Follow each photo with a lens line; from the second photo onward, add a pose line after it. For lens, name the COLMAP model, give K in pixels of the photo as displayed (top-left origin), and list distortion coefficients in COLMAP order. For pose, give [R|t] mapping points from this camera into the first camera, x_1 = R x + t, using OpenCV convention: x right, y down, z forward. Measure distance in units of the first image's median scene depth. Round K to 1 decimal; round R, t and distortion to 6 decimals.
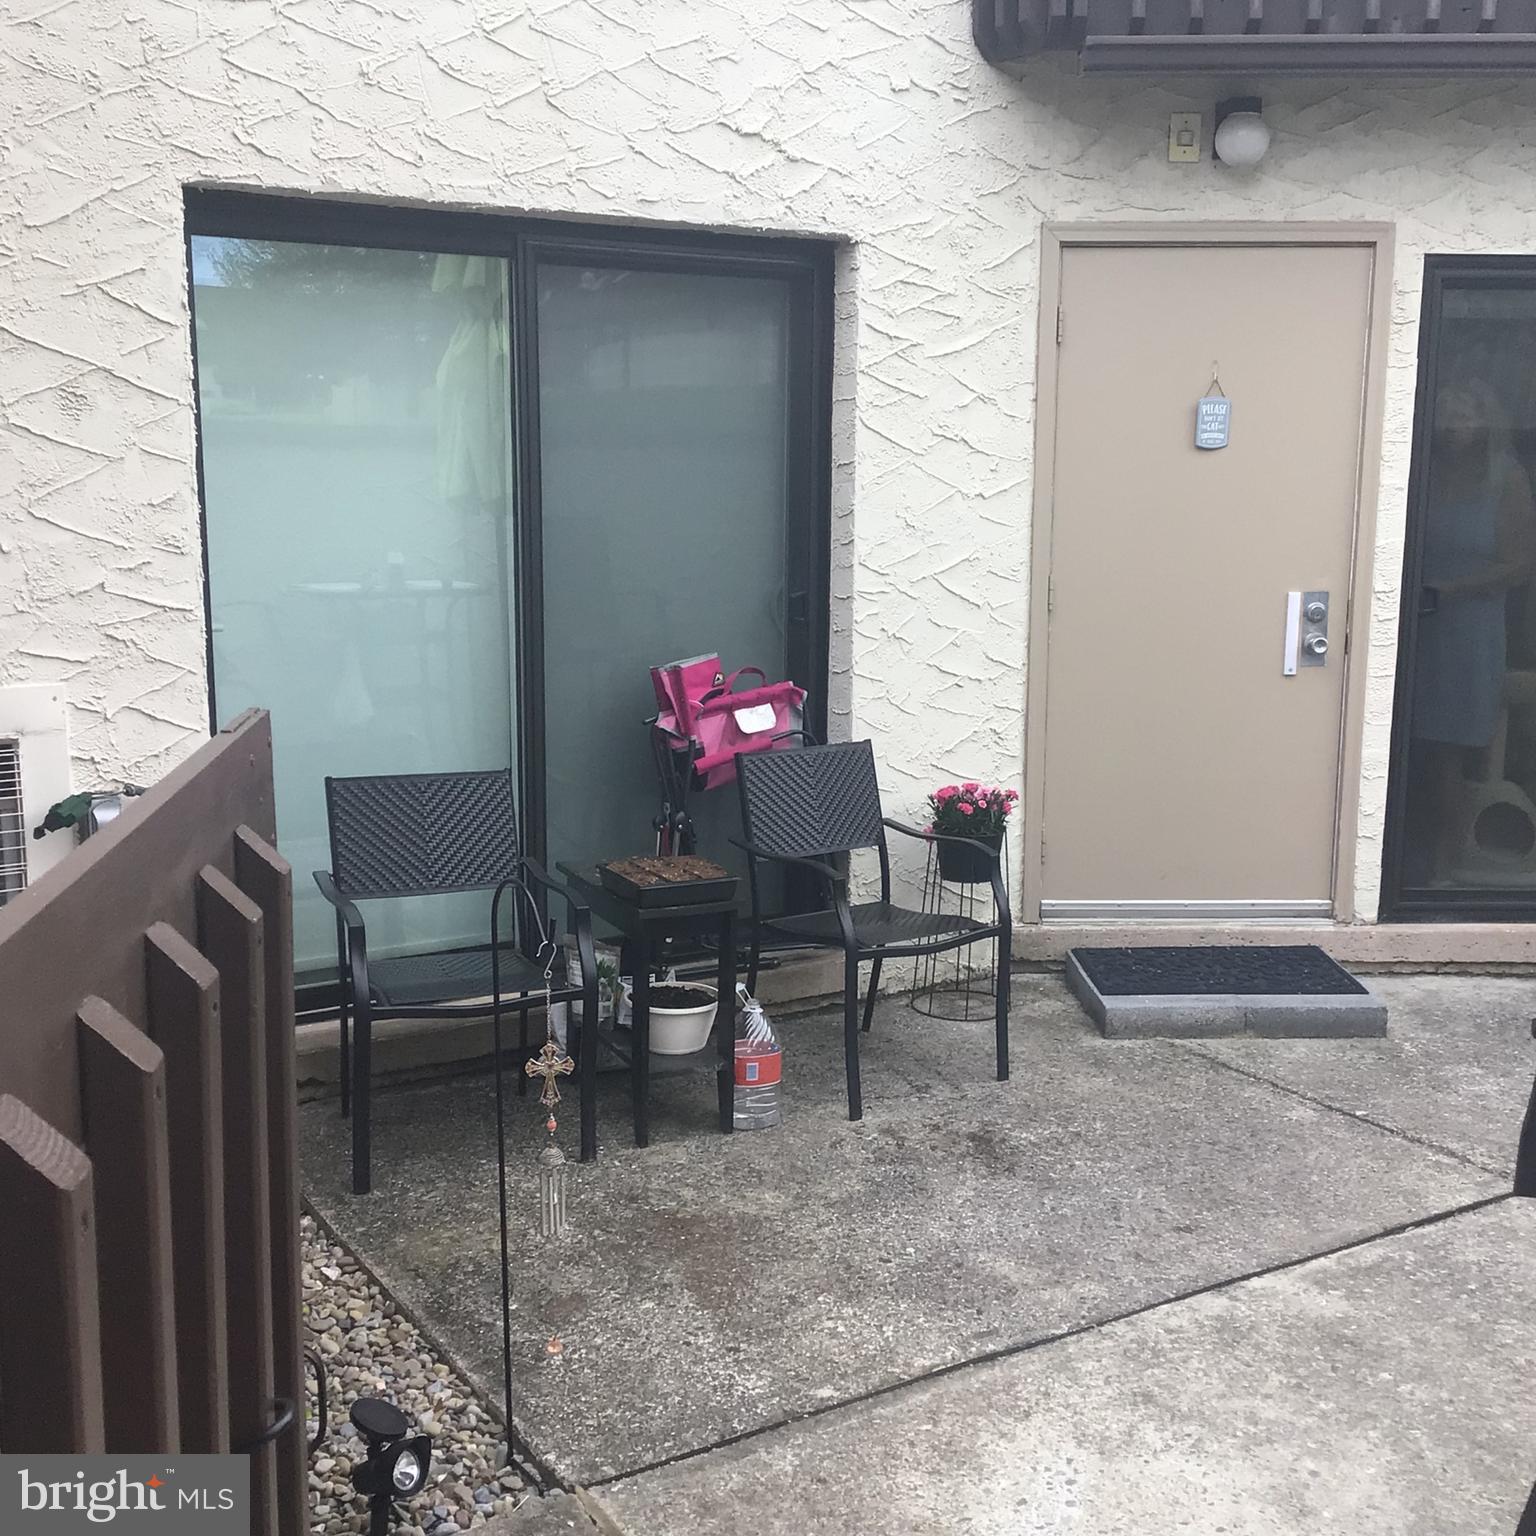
lens RADIAL K [[1851.7, 0, 762.8], [0, 1851.7, 766.2], [0, 0, 1]] dist [0.069639, 0.000000]
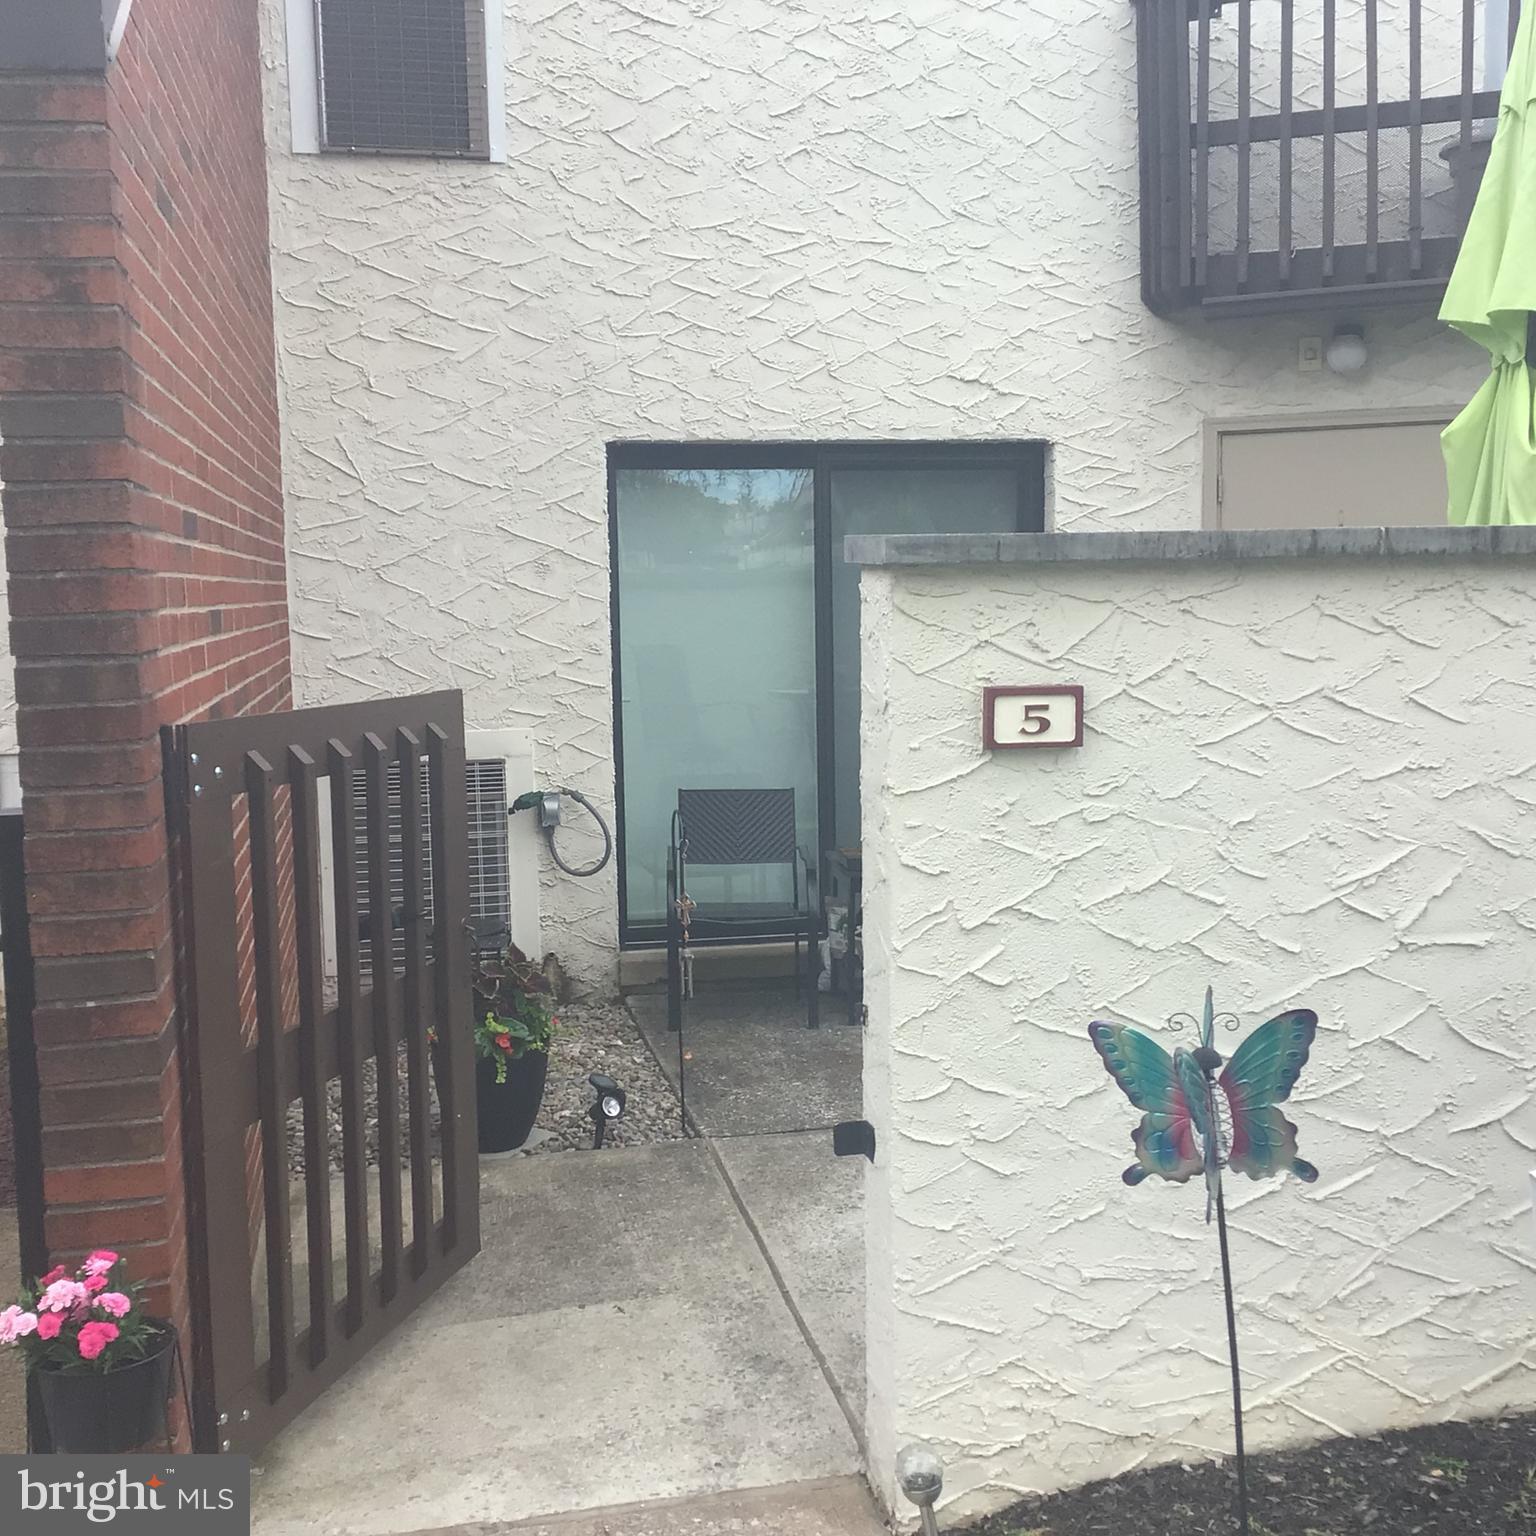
lens RADIAL K [[1851.7, 0, 779.3], [0, 1851.7, 763.5], [0, 0, 1]] dist [0.069639, 0.000000]
pose [[0.937835, 0.004474, -0.347054, 0.355429], [-0.032957, 0.996547, -0.076213, 0.090193], [0.345514, 0.082913, 0.934743, -0.427414]]
